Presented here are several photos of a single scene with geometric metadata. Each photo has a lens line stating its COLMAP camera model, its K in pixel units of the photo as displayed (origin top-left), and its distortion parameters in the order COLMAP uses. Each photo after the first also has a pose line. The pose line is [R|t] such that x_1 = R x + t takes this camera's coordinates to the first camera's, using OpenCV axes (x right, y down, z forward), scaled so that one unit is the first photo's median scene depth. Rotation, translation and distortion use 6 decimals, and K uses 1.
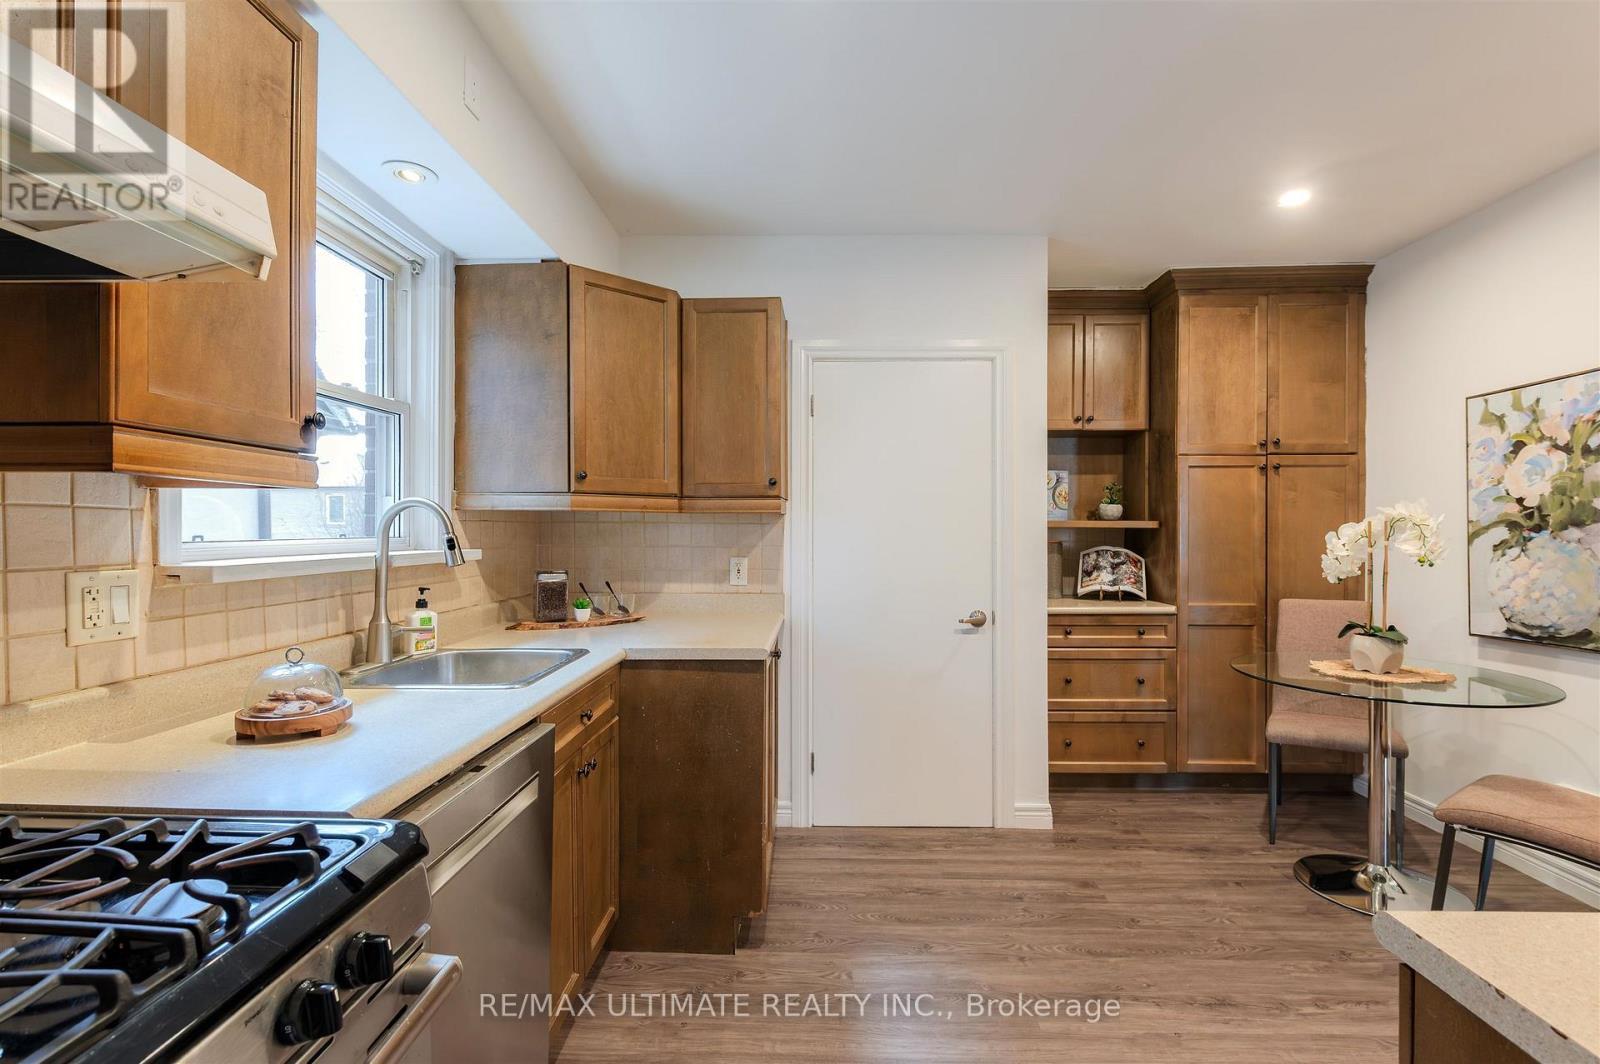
lens RADIAL K [[715.4, 0, 803.1], [0, 715.4, 534.9], [0, 0, 1]] dist [-0.003304, -0.000322]
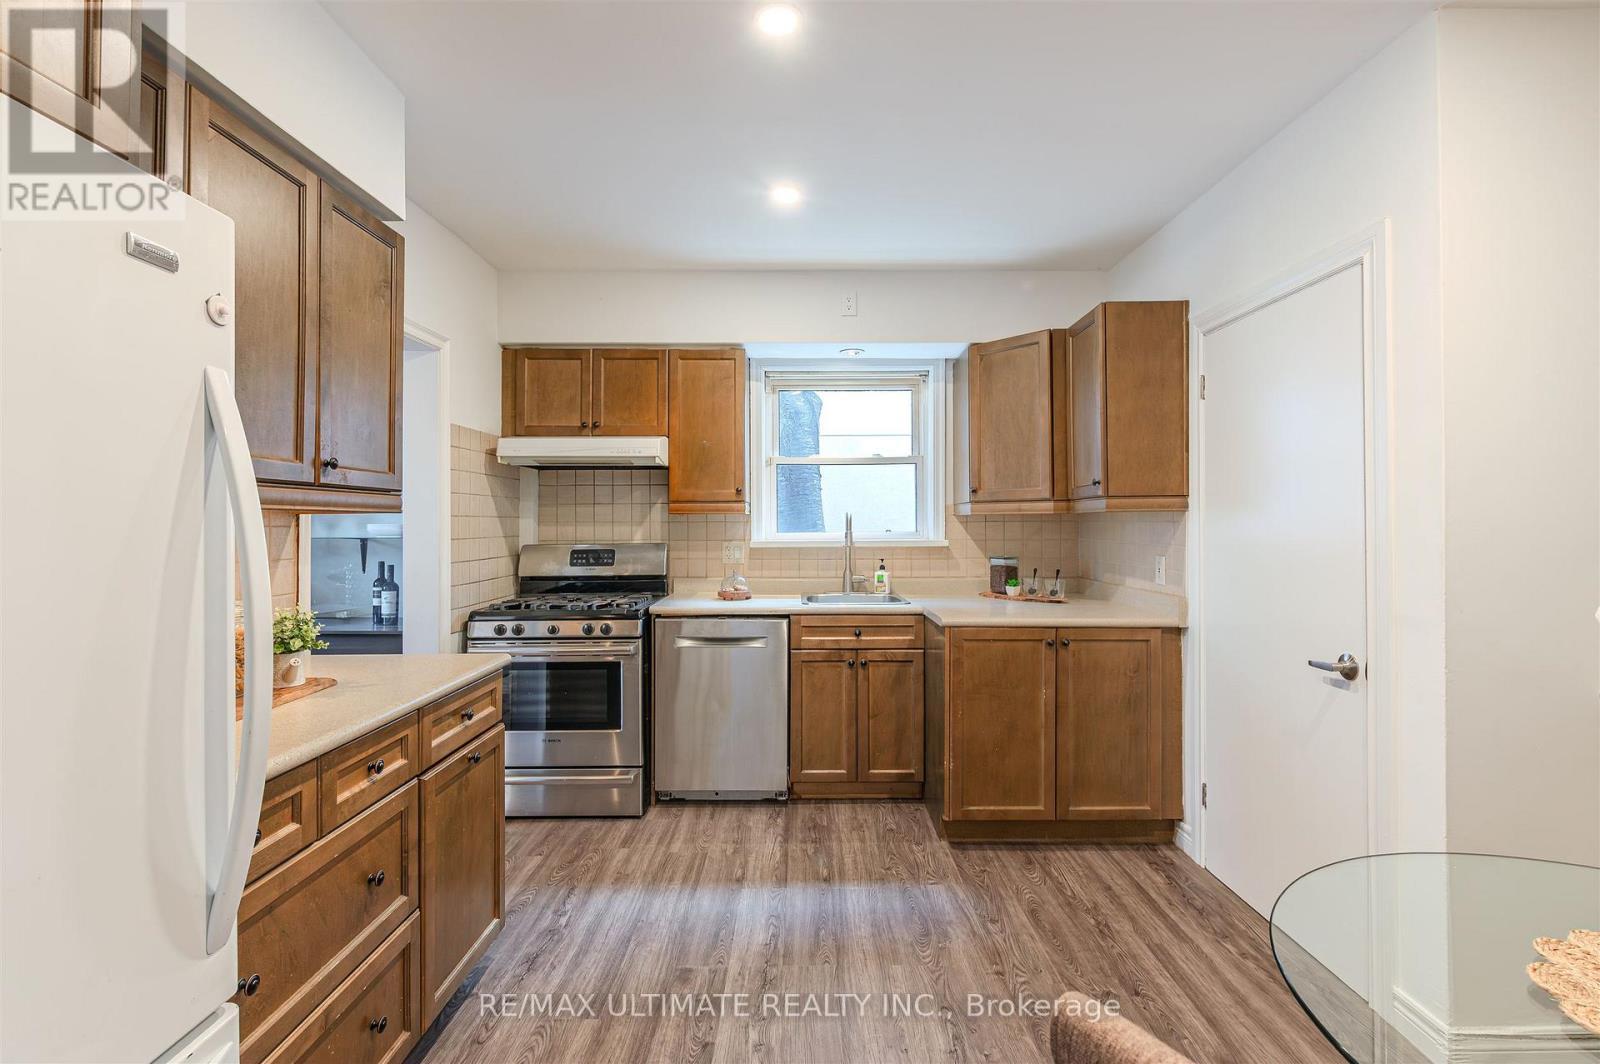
lens RADIAL K [[715.4, 0, 804.5], [0, 715.4, 522.6], [0, 0, 1]] dist [-0.003304, -0.000322]
pose [[0.022140, -0.004756, -0.999744, 1.047537], [-0.004205, 0.999979, -0.004850, -0.009348], [0.999746, 0.004311, 0.022120, 0.587020]]
